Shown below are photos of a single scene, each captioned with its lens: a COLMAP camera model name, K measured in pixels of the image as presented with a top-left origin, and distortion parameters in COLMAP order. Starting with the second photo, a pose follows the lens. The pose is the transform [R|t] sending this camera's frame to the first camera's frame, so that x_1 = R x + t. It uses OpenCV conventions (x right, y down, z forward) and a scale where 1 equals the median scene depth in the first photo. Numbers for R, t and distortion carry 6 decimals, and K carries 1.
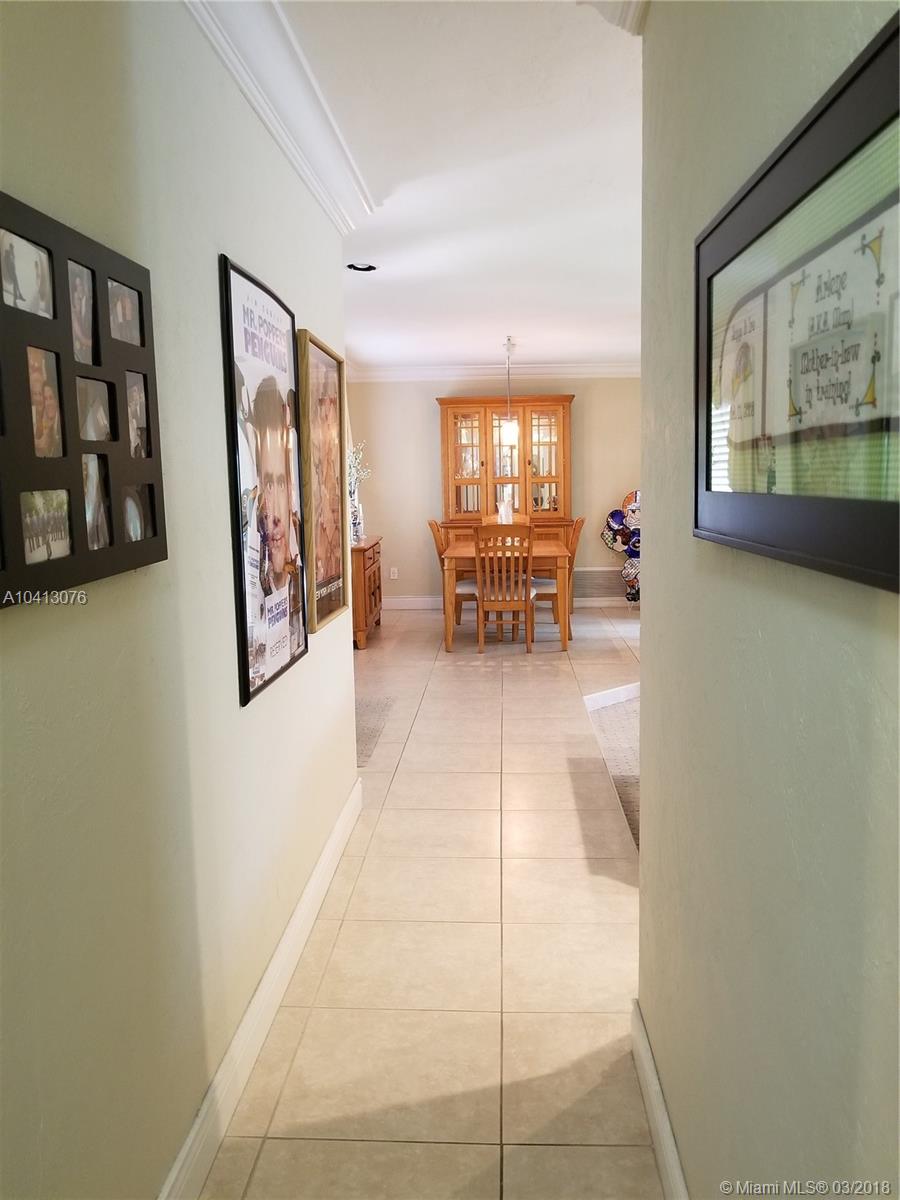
lens RADIAL K [[945.1, 0, 448.8], [0, 945.1, 600.8], [0, 0, 1]] dist [-0.012195, -0.001050]
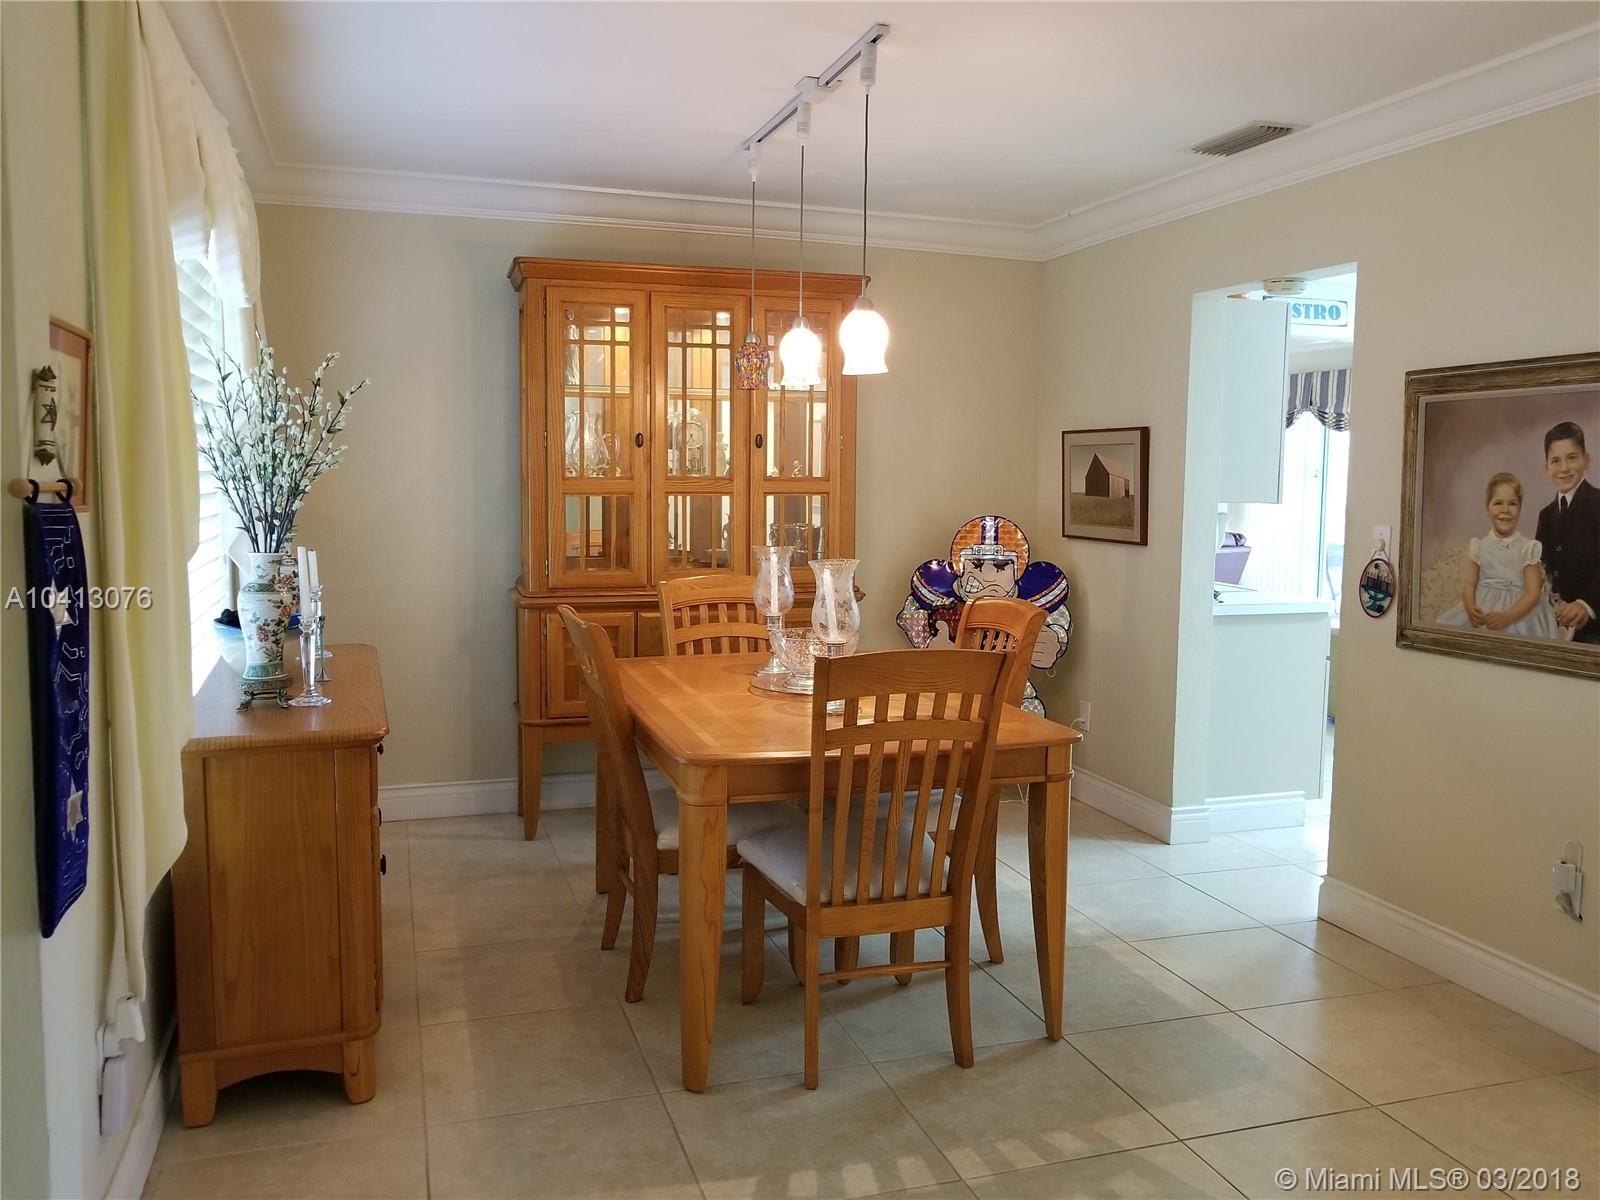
lens RADIAL K [[1260.2, 0, 803.4], [0, 1260.2, 593.2], [0, 0, 1]] dist [-0.012195, -0.001050]
pose [[0.930444, -0.001971, 0.366430, -0.087395], [0.013320, 0.999507, -0.028444, -0.066352], [-0.366193, 0.031346, 0.930011, 0.496090]]
